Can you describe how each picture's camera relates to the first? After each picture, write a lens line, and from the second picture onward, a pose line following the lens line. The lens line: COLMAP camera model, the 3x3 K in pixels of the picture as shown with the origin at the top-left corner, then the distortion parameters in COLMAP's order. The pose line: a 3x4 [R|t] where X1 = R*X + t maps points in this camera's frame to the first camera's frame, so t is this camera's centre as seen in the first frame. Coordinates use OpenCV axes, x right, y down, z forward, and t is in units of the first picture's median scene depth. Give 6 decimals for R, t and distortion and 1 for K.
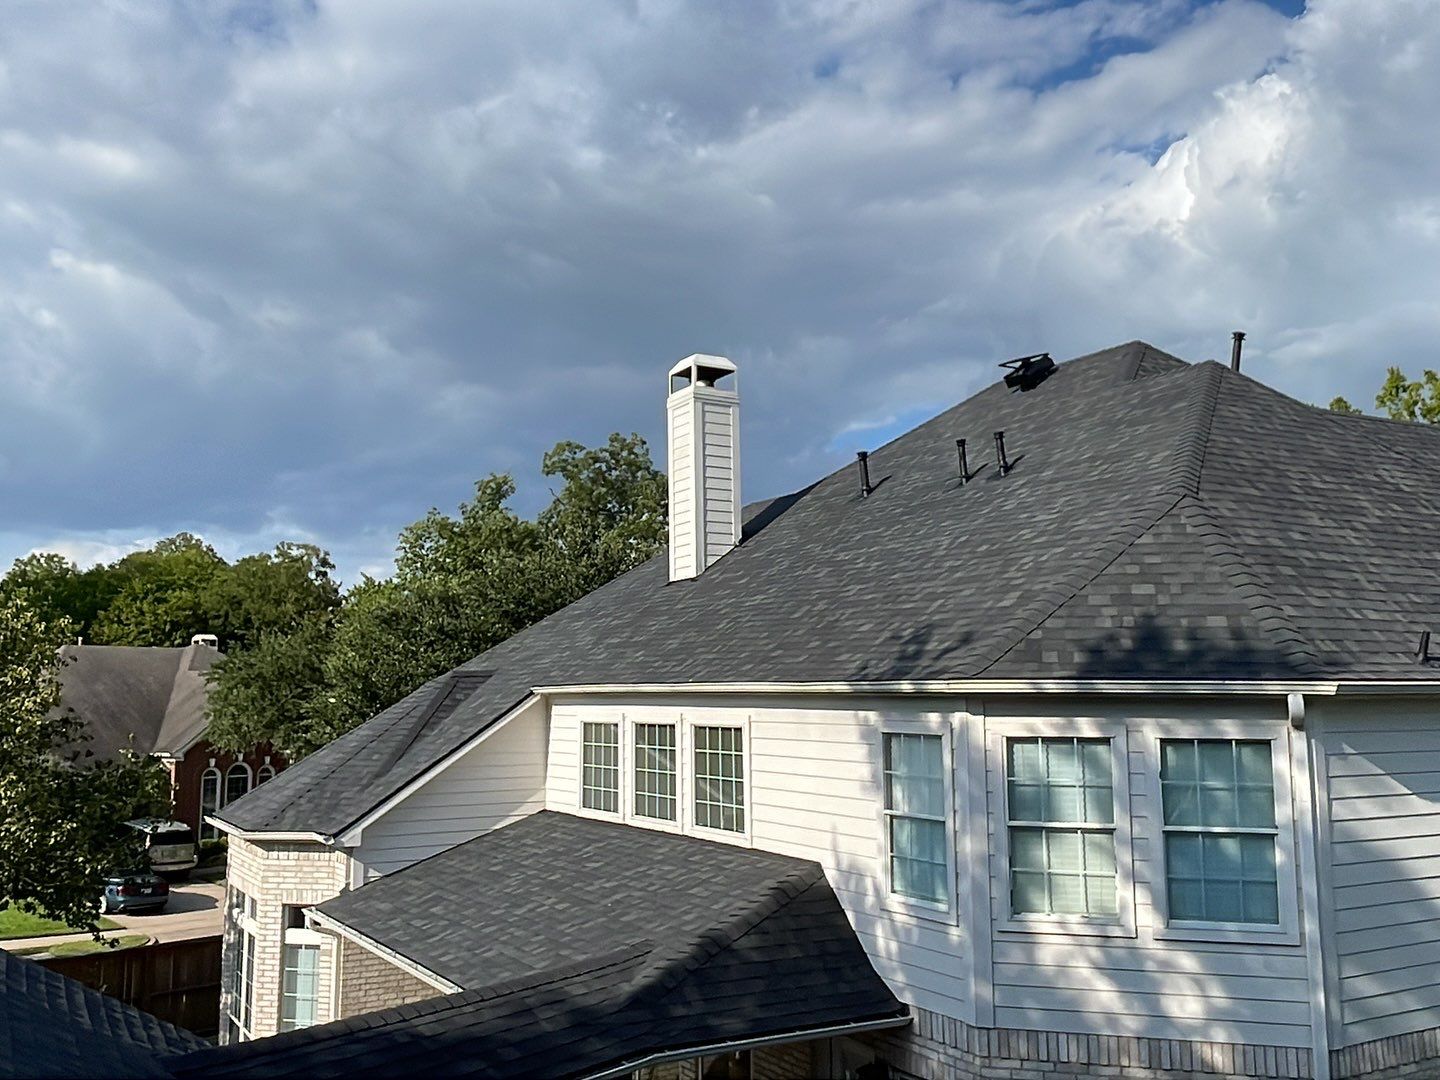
lens RADIAL K [[1357.9, 0, 715.8], [0, 1357.9, 545.7], [0, 0, 1]] dist [0.033041, 0.000000]
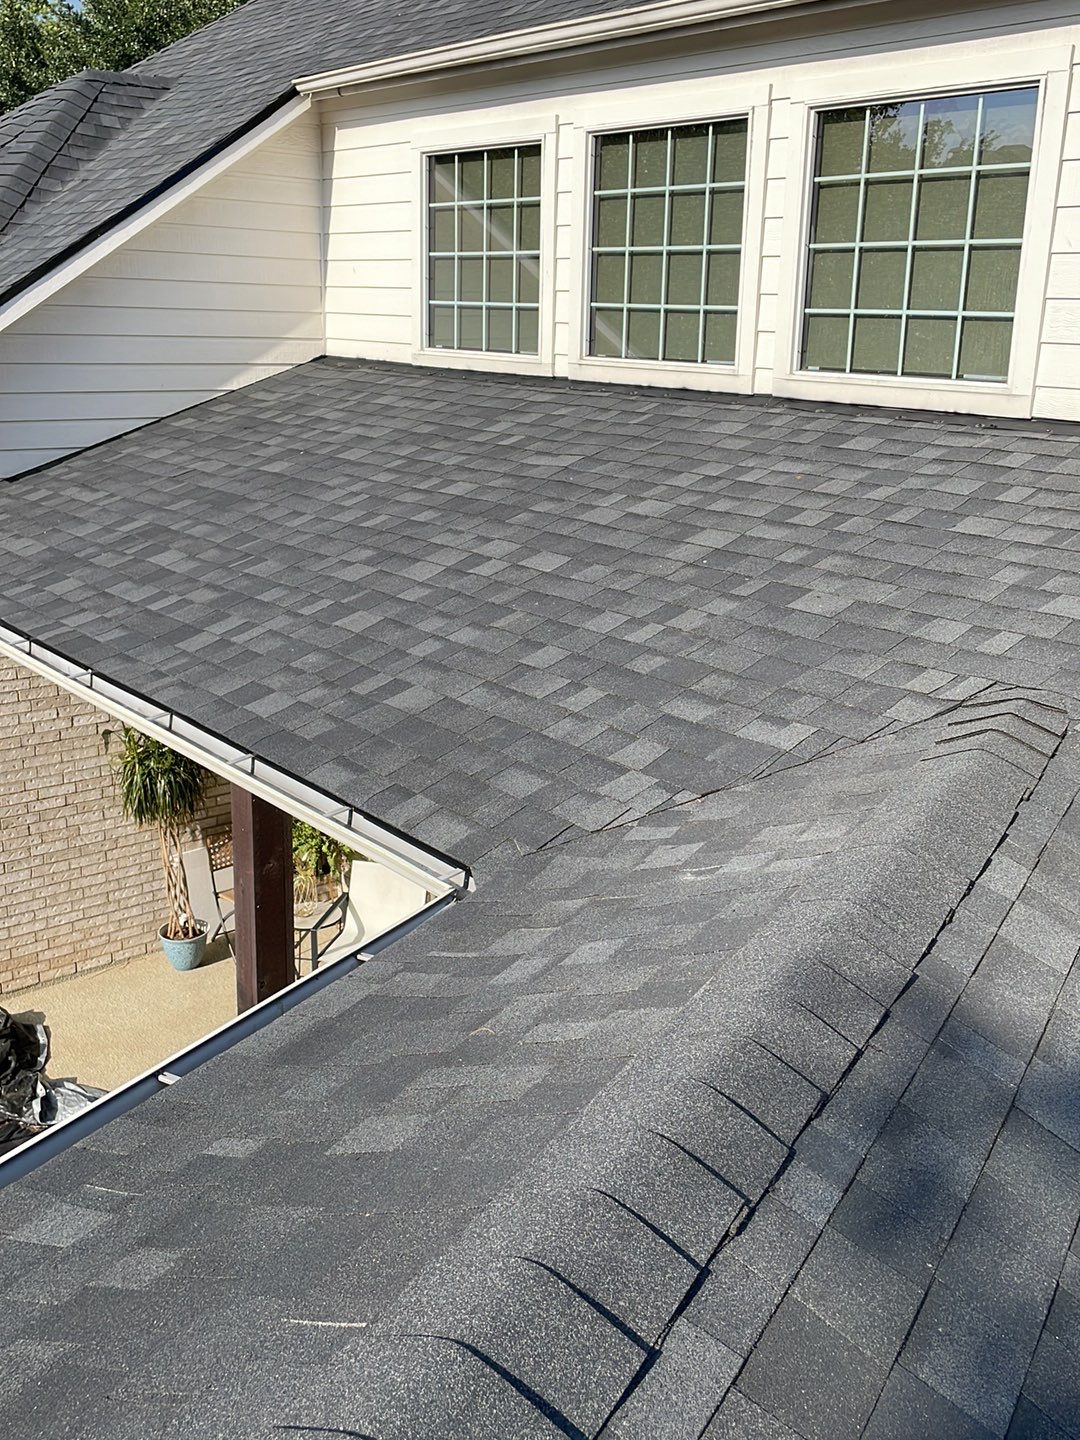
lens RADIAL K [[1357.9, 0, 547.9], [0, 1357.9, 720.5], [0, 0, 1]] dist [0.033041, 0.000000]
pose [[0.983439, -0.020008, 0.180131, -0.153916], [-0.052248, 0.920393, 0.387487, 0.133672], [-0.173544, -0.390482, 0.904105, 0.539392]]
